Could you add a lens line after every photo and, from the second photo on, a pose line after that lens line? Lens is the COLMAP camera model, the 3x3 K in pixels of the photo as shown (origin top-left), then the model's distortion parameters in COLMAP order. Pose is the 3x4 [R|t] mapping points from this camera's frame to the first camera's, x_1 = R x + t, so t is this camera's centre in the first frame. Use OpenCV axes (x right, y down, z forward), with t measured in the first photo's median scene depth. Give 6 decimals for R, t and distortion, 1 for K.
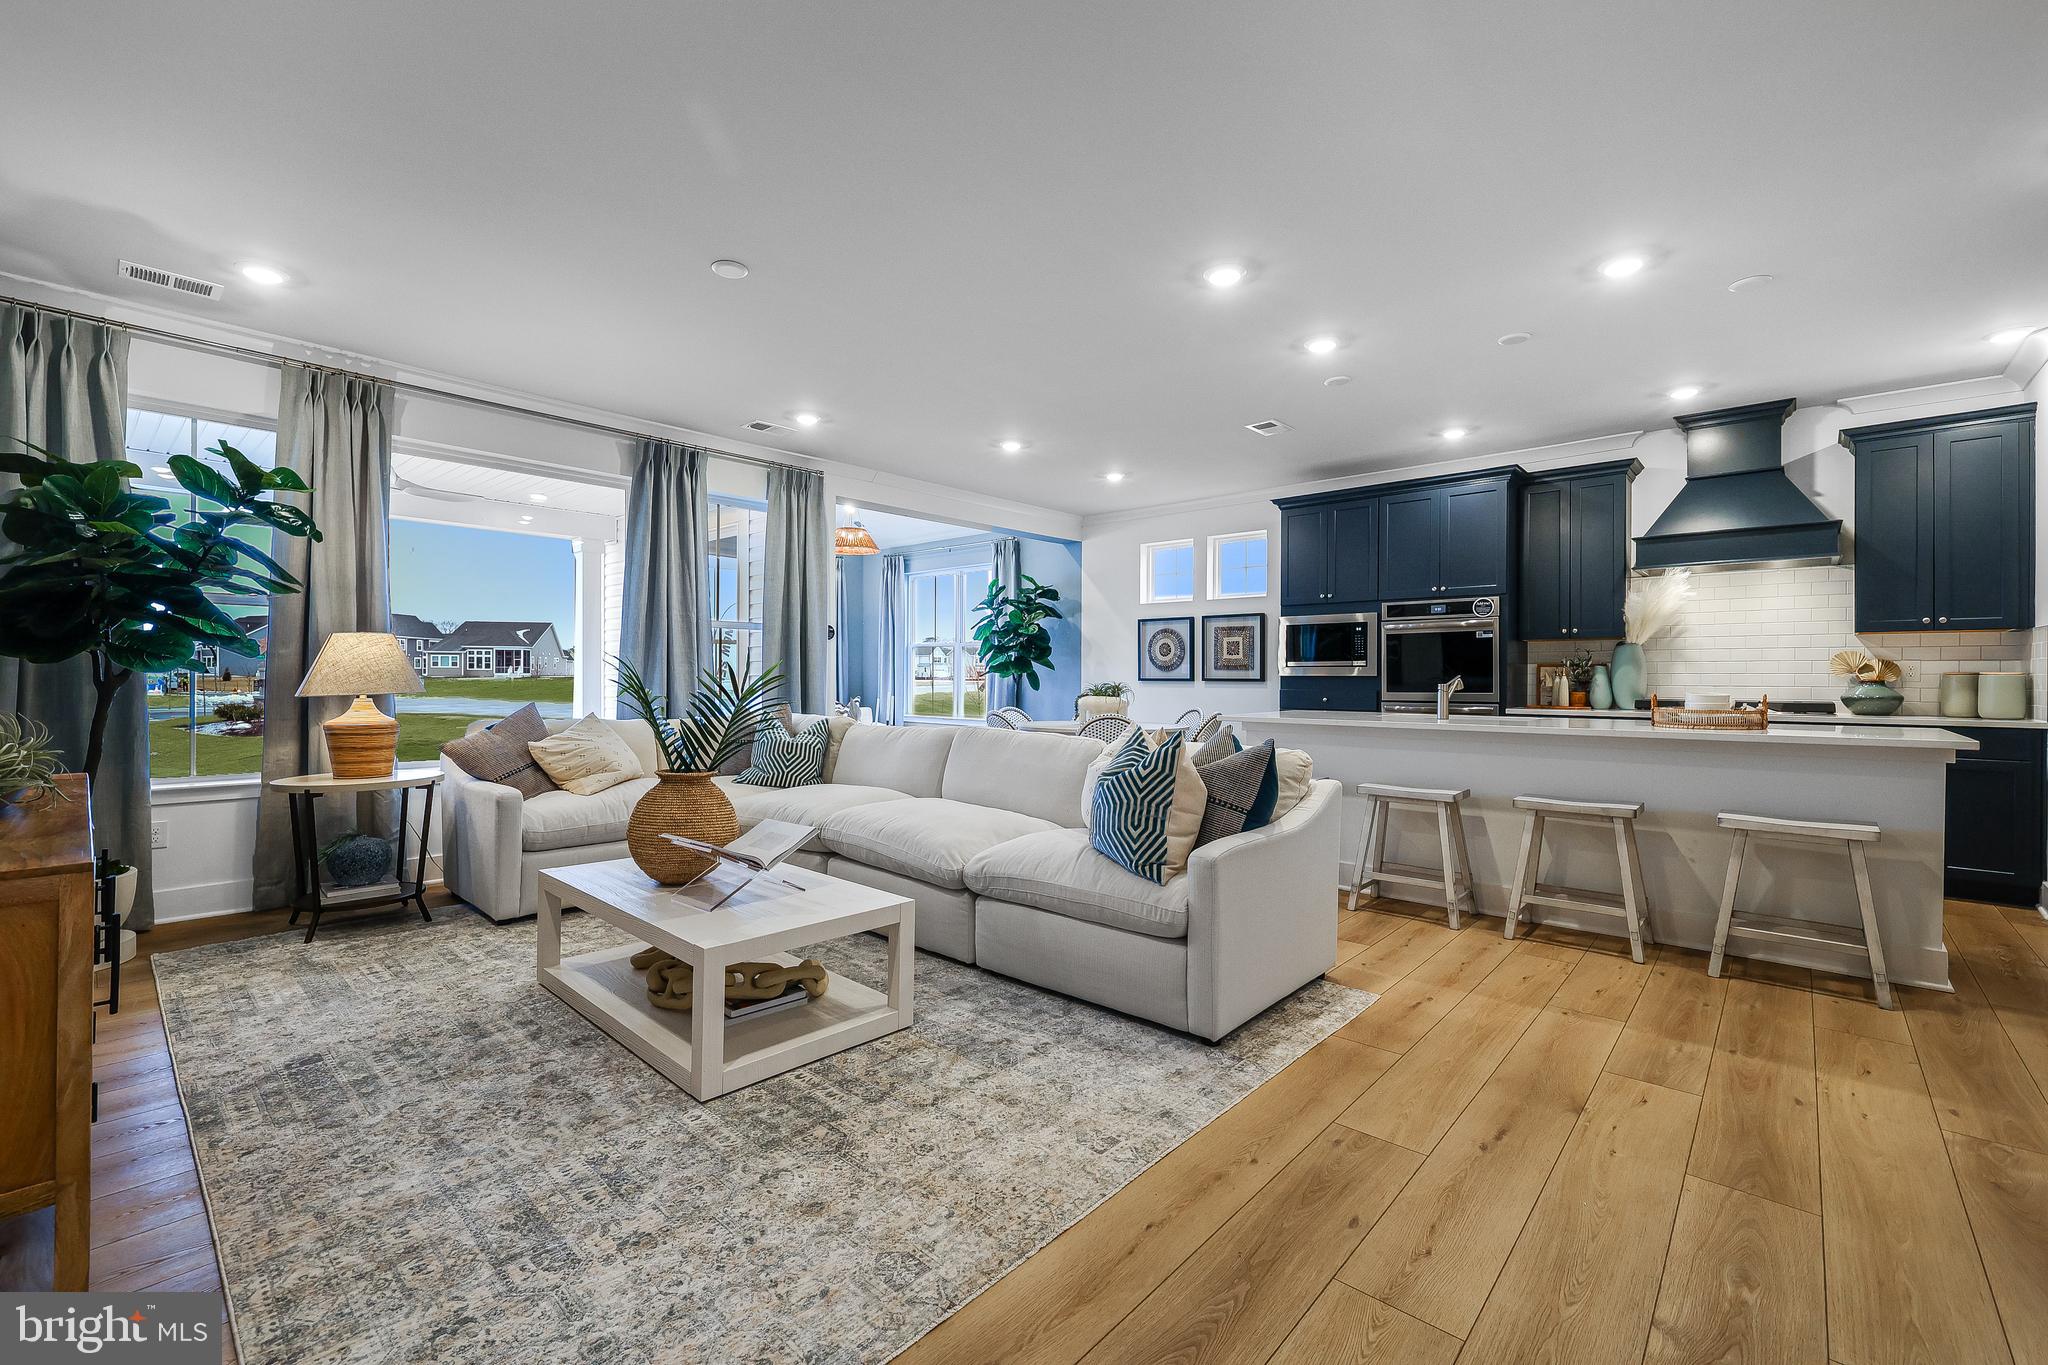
lens RADIAL K [[858.3, 0, 1023.2], [0, 858.3, 673.4], [0, 0, 1]] dist [-0.000287, -0.000209]
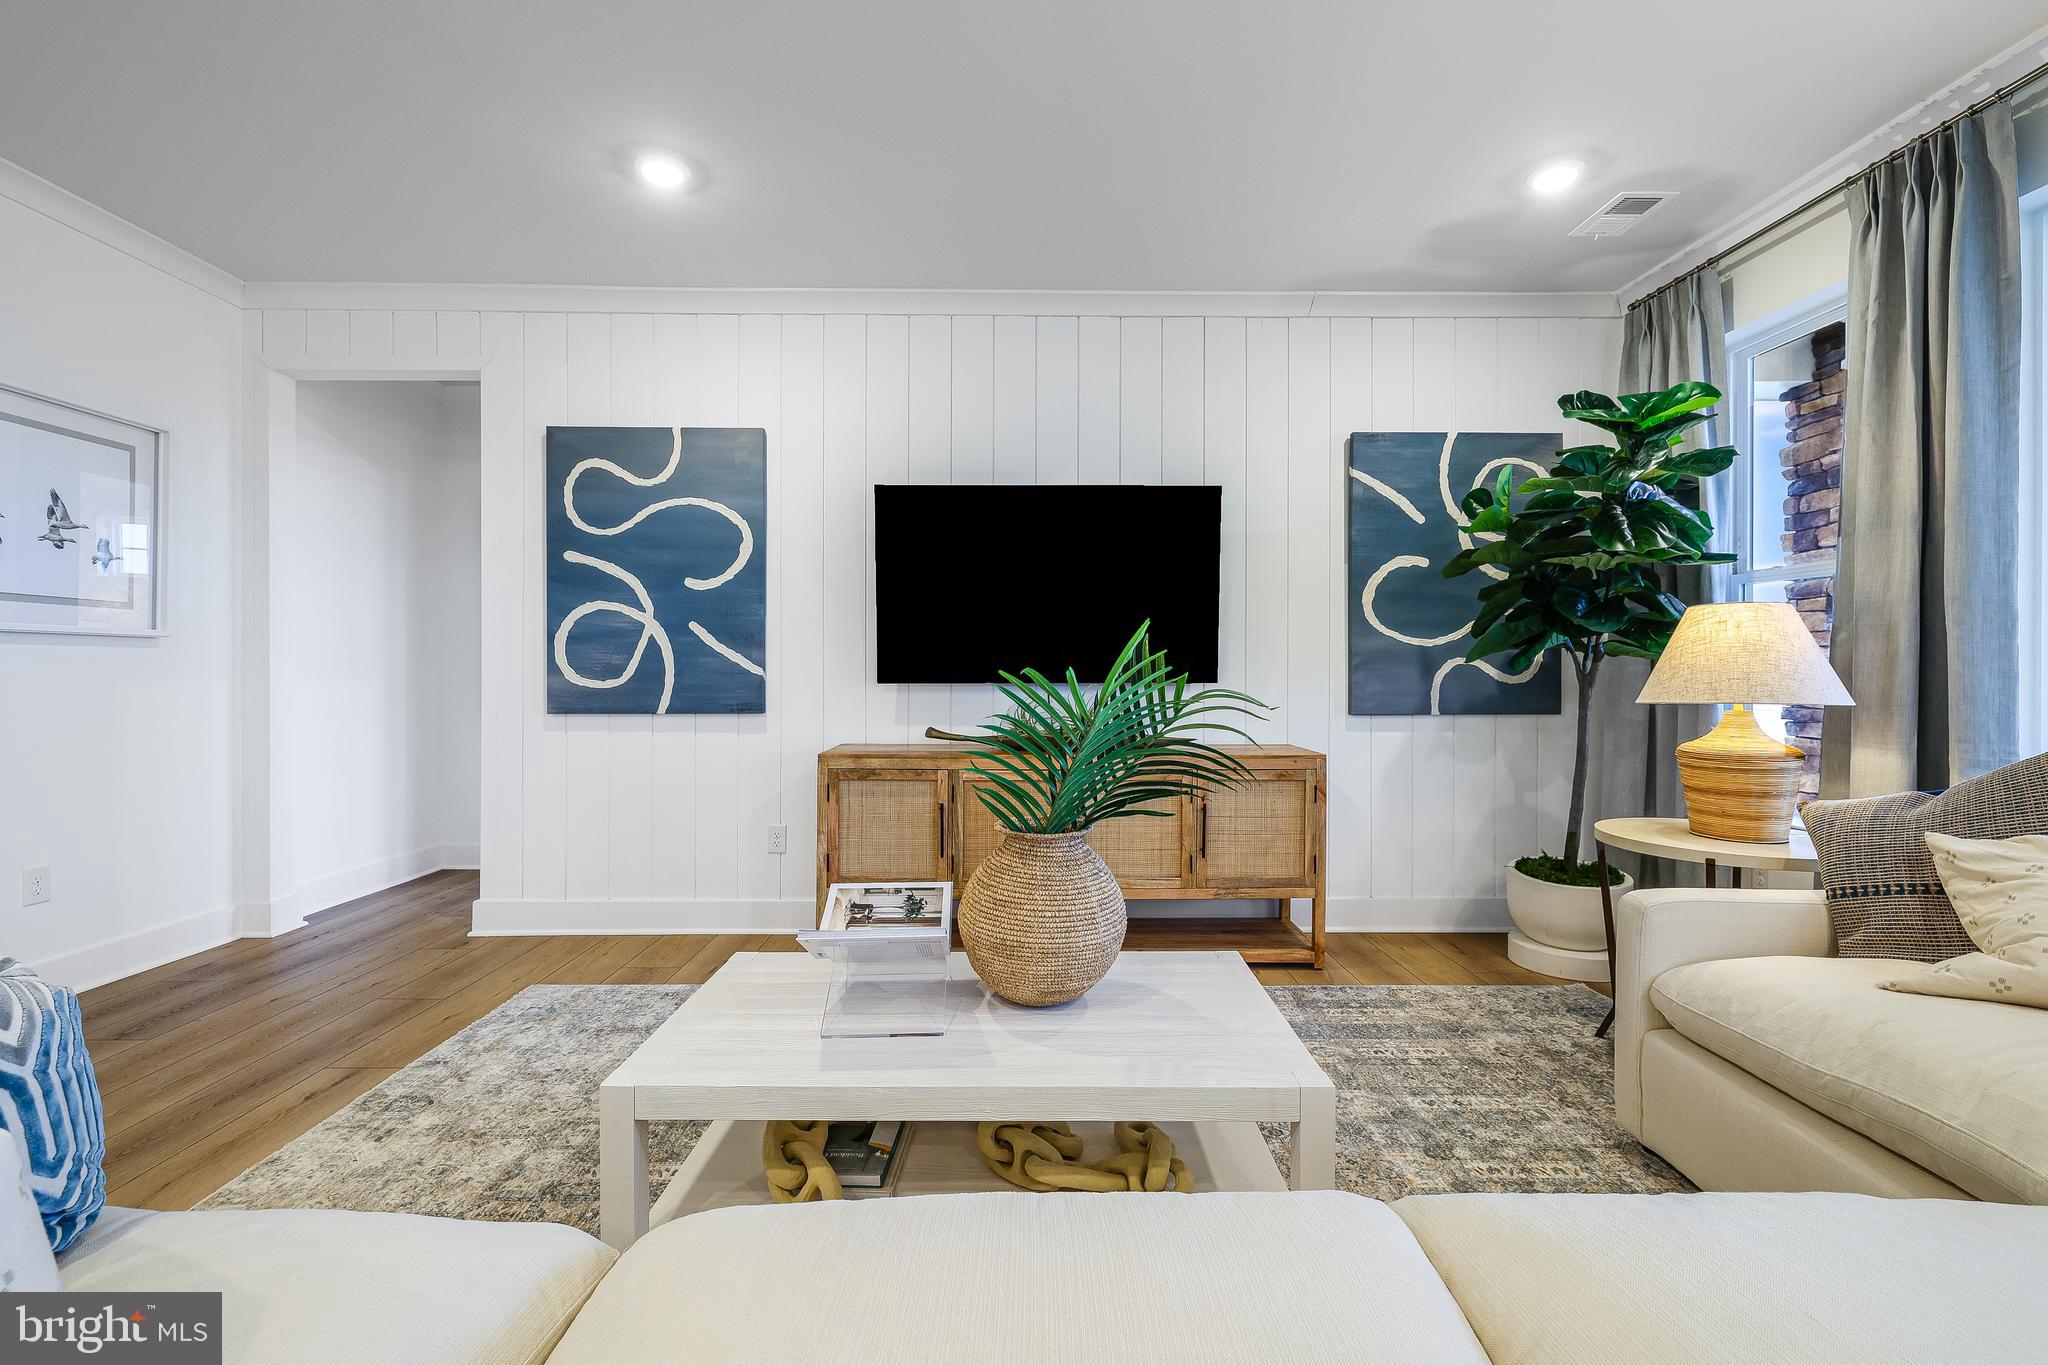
lens RADIAL K [[880.2, 0, 1026.0], [0, 880.2, 674.6], [0, 0, 1]] dist [-0.000590, -0.000114]
pose [[-0.733782, -0.002769, -0.679379, 0.027457], [-0.001151, 0.999995, -0.002833, 0.003934], [0.679384, -0.001297, -0.733782, 0.866697]]
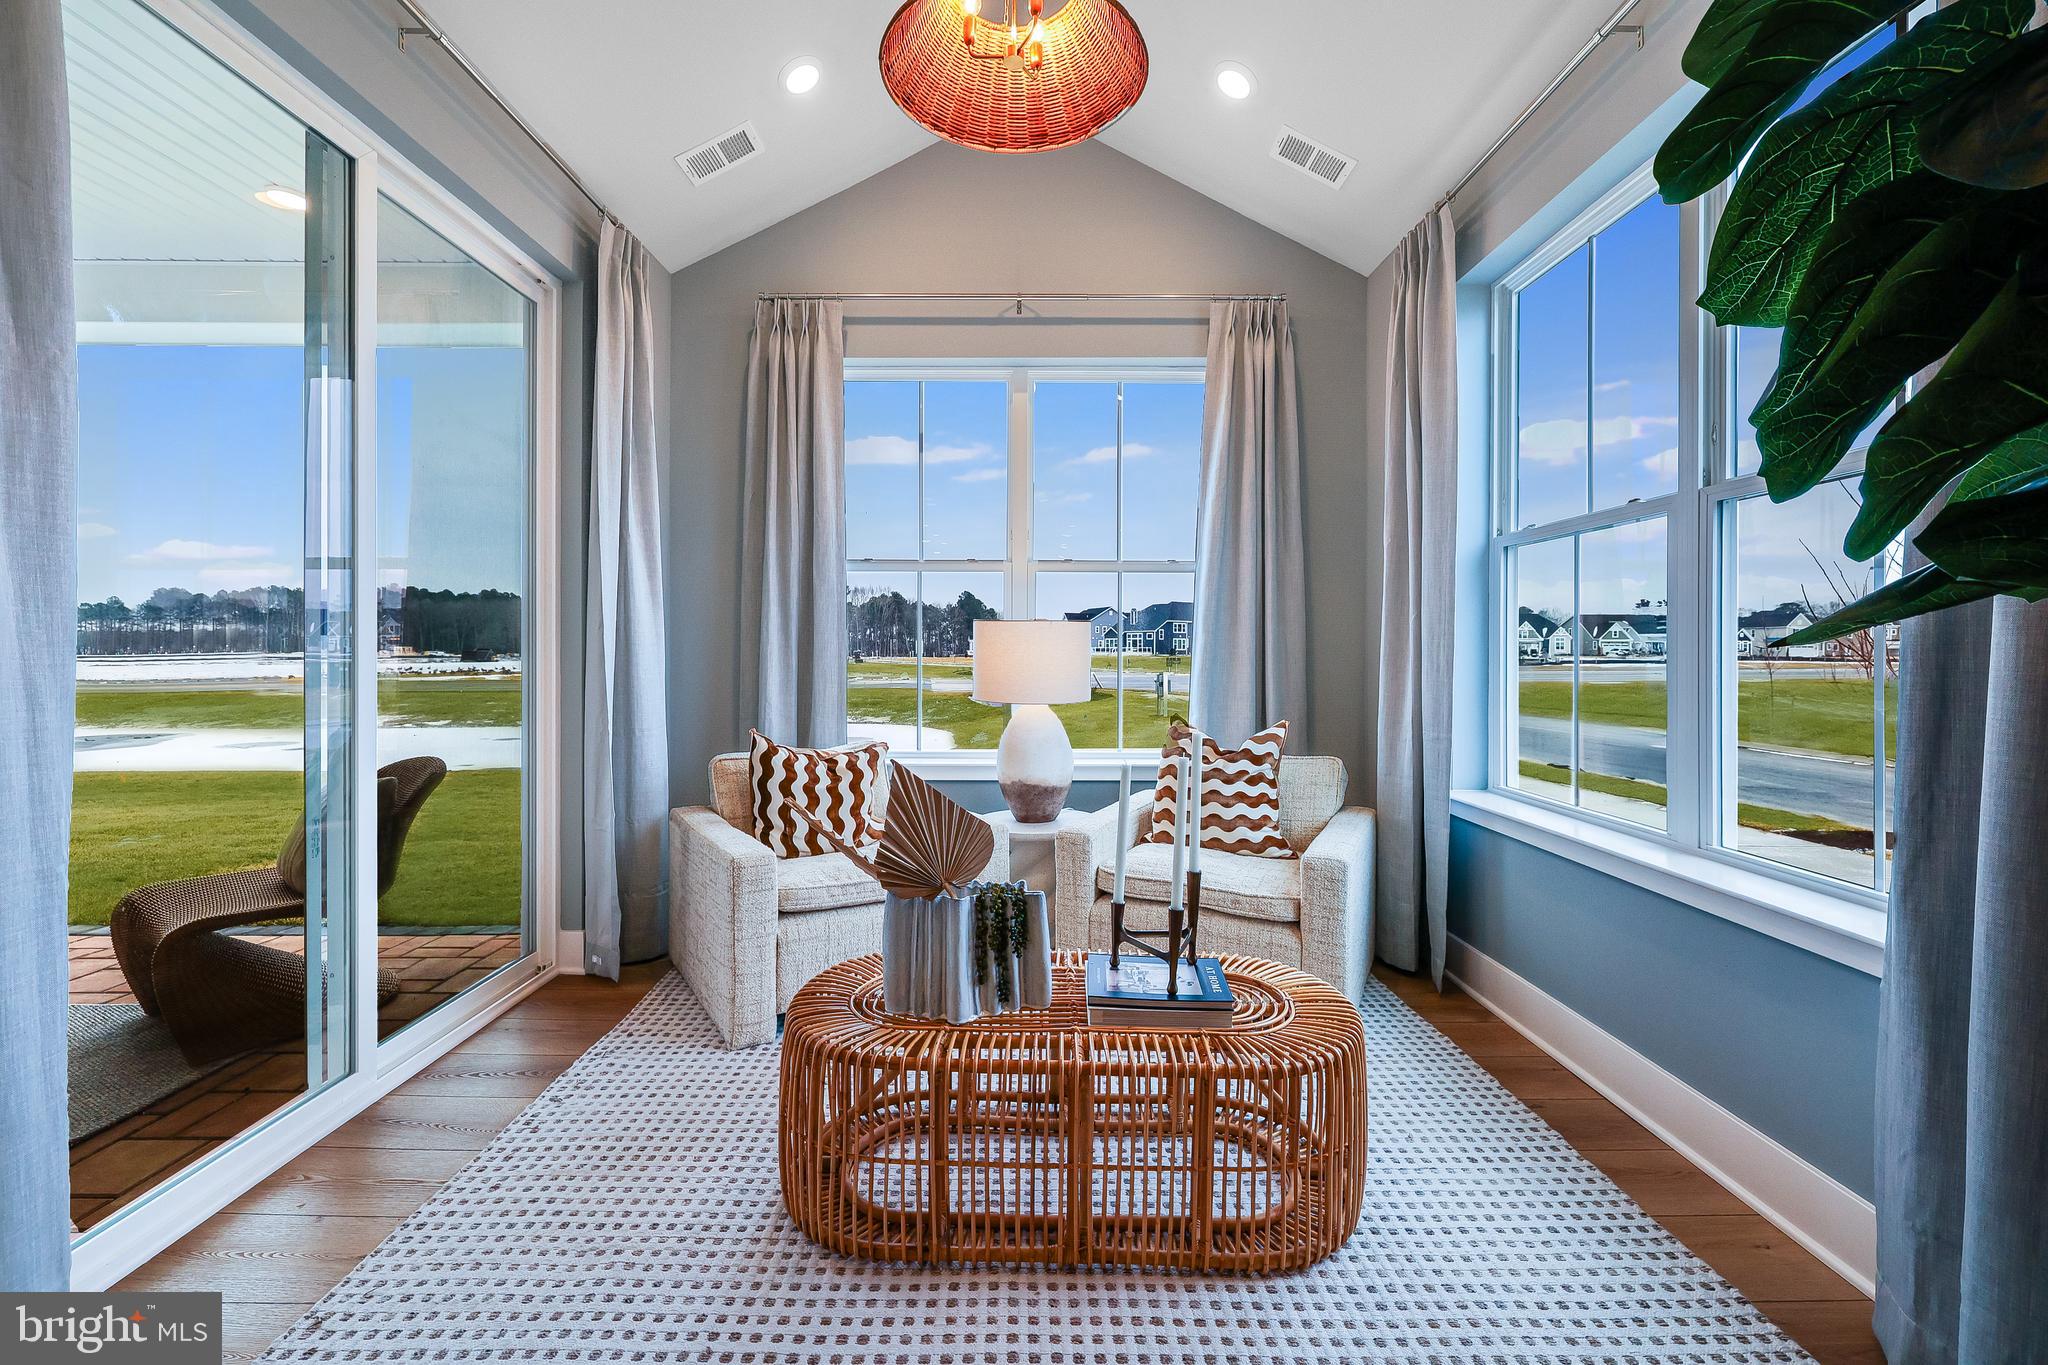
lens RADIAL K [[871.7, 0, 1018.5], [0, 871.7, 645.6], [0, 0, 1]] dist [-0.000610, -0.000006]
pose [[0.671308, -0.008908, -0.741125, -0.059216], [0.003771, 0.999956, -0.008603, 0.006015], [0.741169, 0.002981, 0.671312, 1.490621]]
